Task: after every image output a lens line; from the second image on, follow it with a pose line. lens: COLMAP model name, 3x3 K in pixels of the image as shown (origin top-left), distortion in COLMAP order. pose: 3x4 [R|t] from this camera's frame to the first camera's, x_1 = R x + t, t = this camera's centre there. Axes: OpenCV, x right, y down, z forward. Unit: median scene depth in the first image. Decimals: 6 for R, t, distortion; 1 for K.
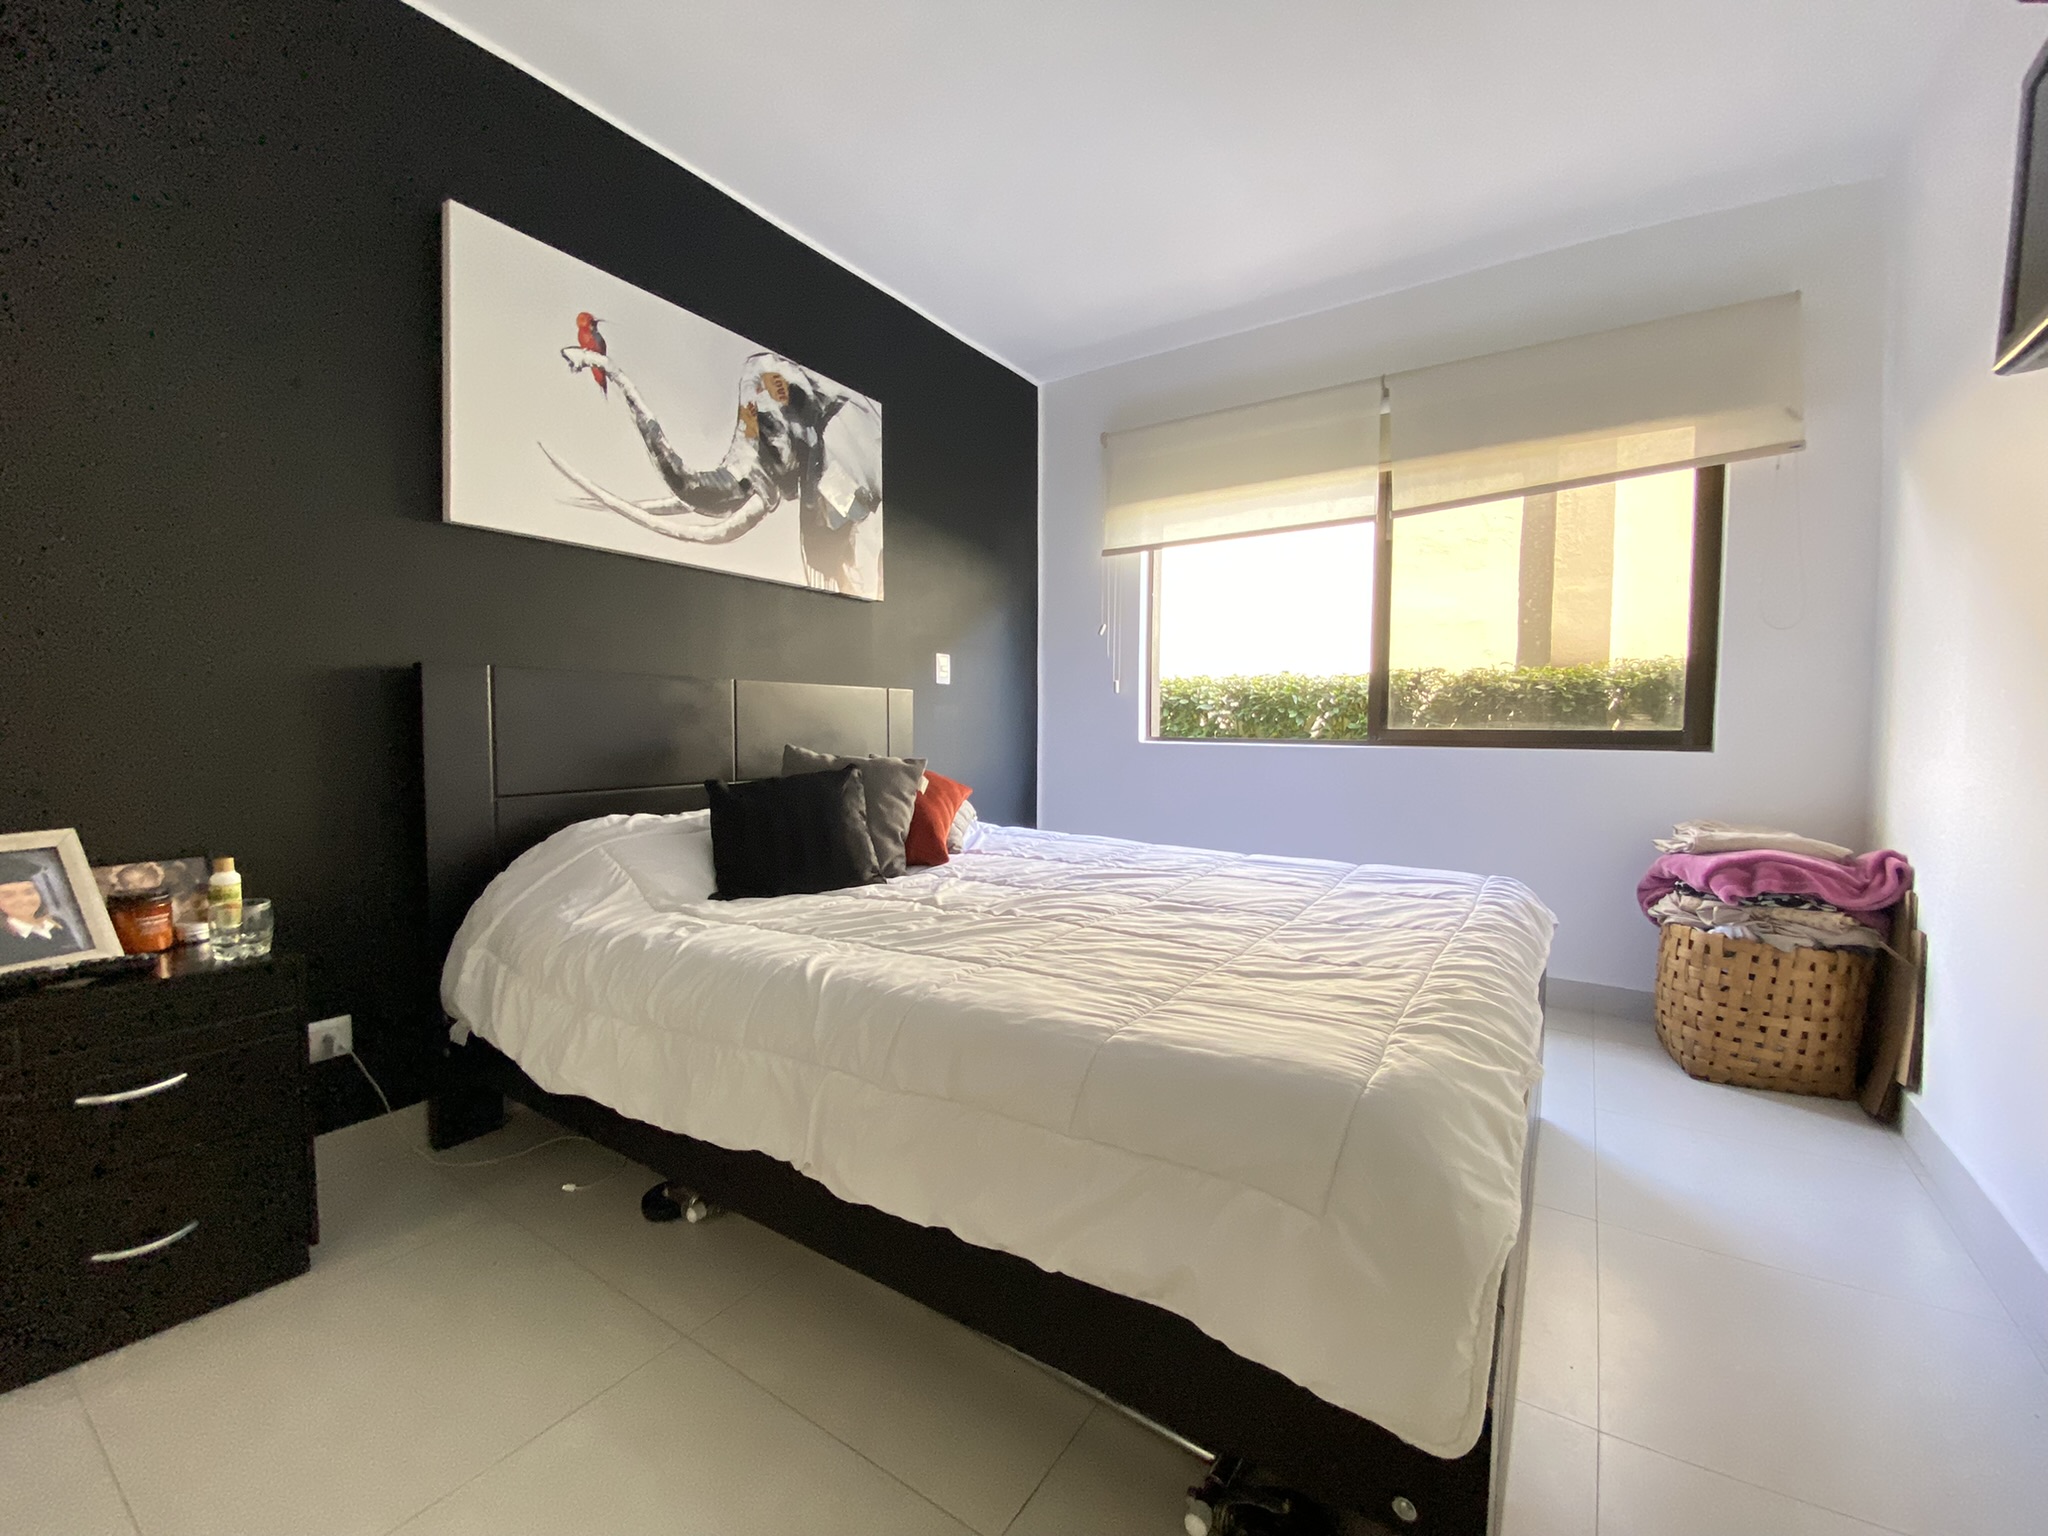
lens RADIAL K [[838.3, 0, 1015.5], [0, 838.3, 769.9], [0, 0, 1]] dist [0.022761, -0.021855]
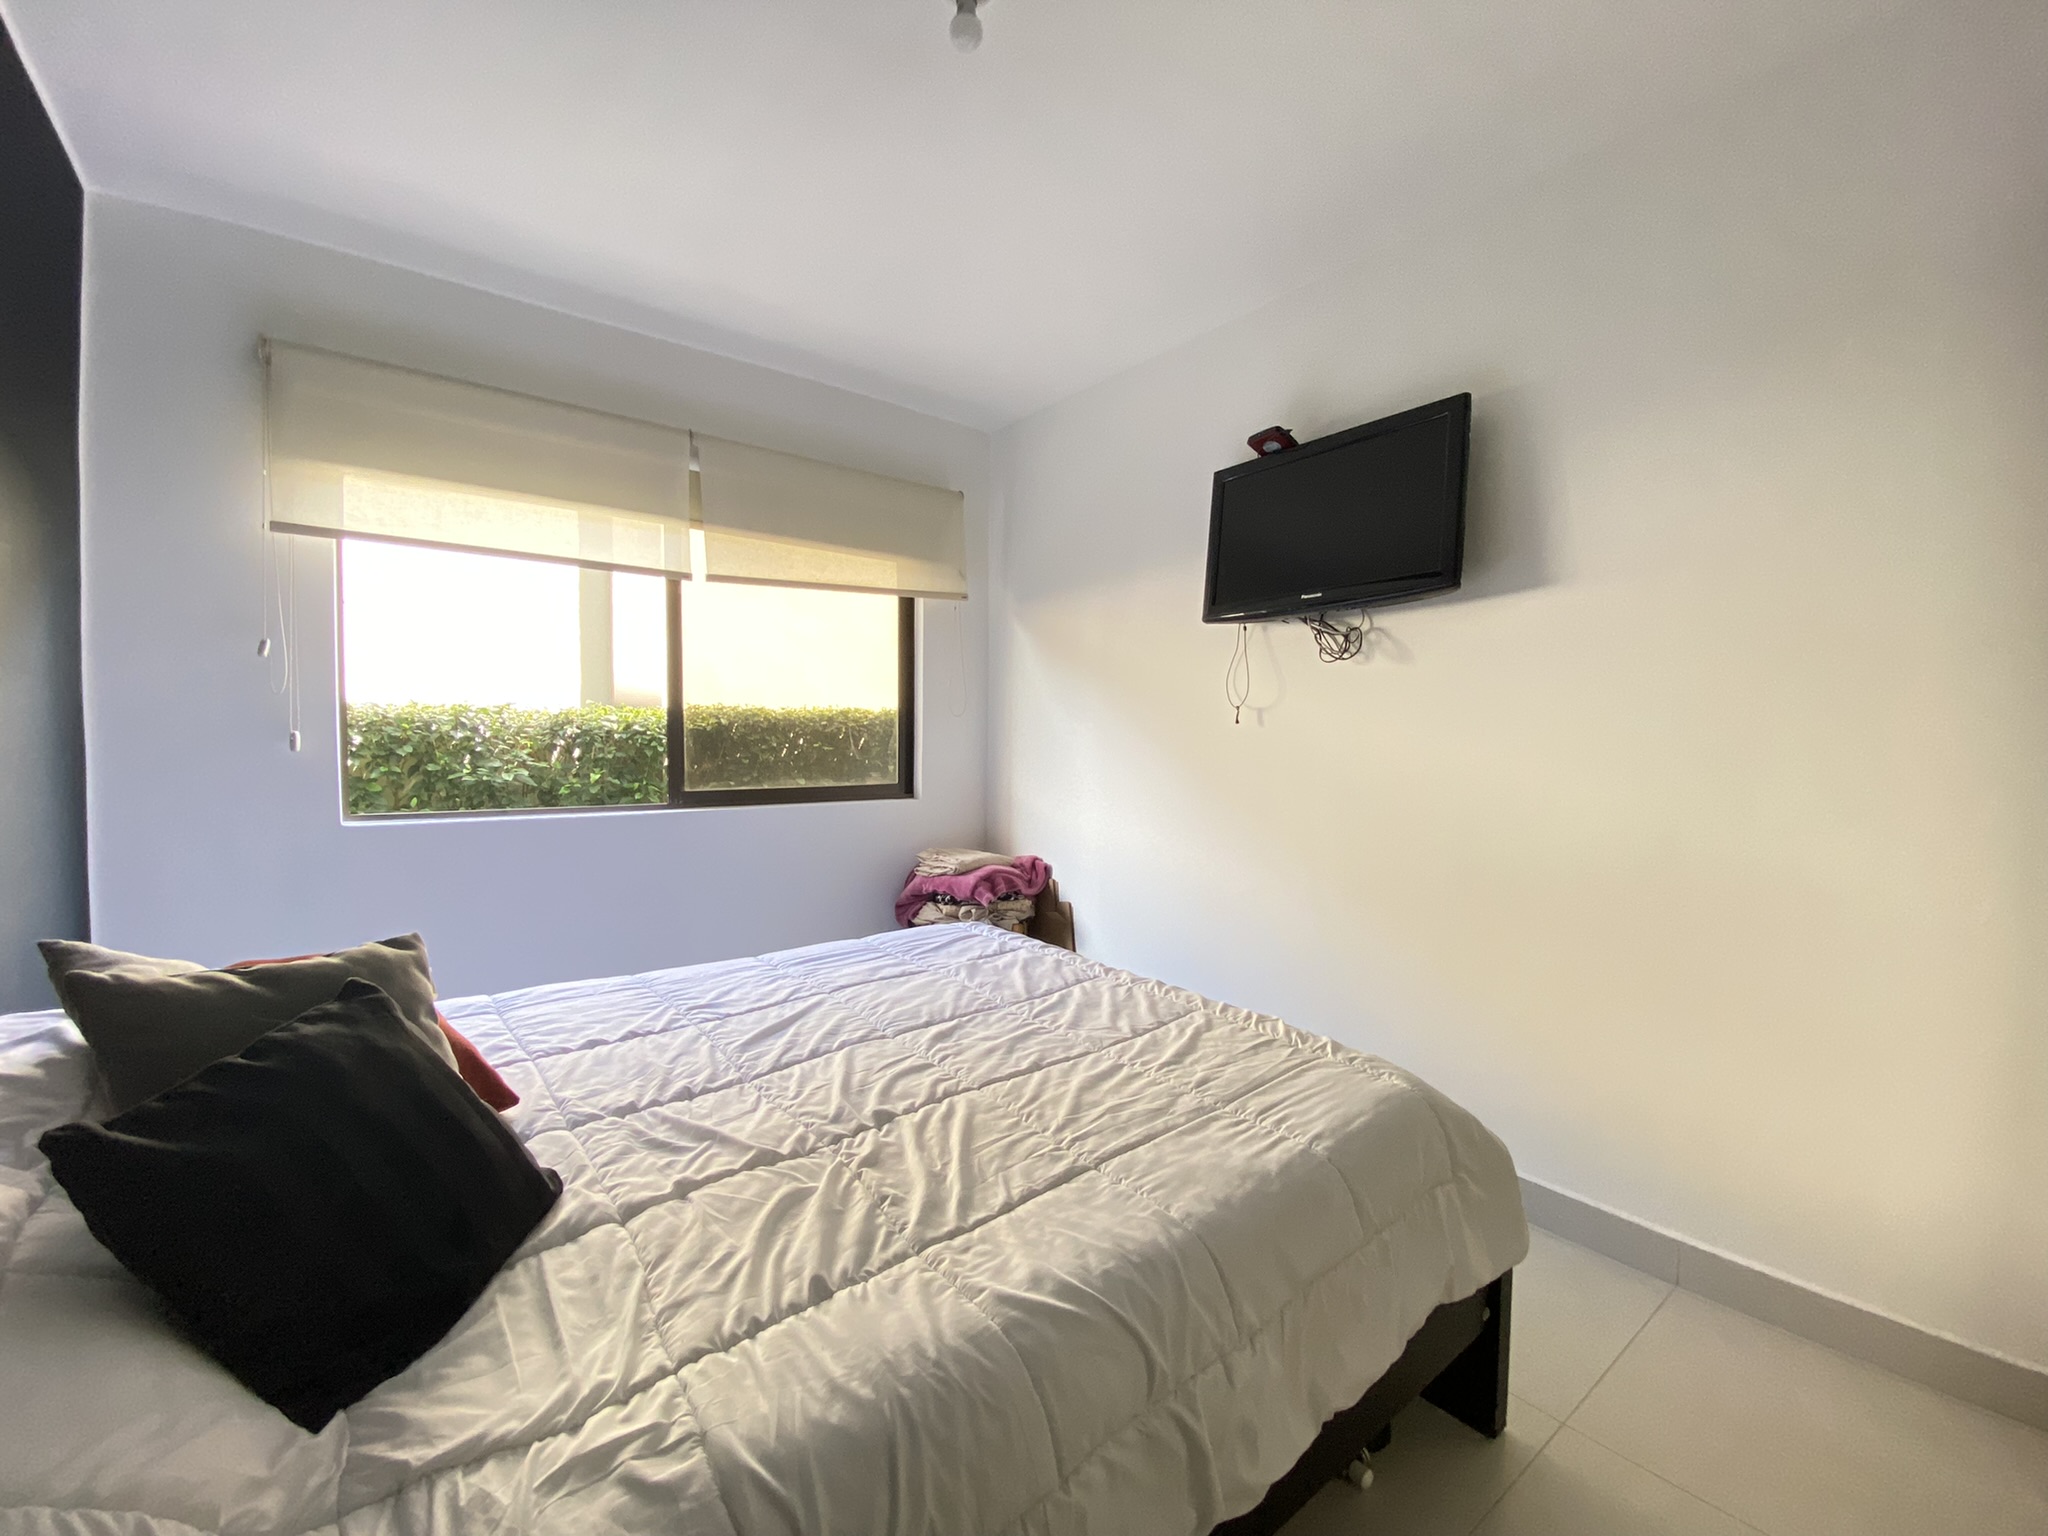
lens RADIAL K [[823.6, 0, 1007.2], [0, 823.6, 771.8], [0, 0, 1]] dist [0.048701, -0.032491]
pose [[0.306260, -0.044686, 0.950898, -0.396119], [0.041183, 0.998584, 0.033663, -0.095501], [-0.951057, 0.028851, 0.307667, 0.375648]]
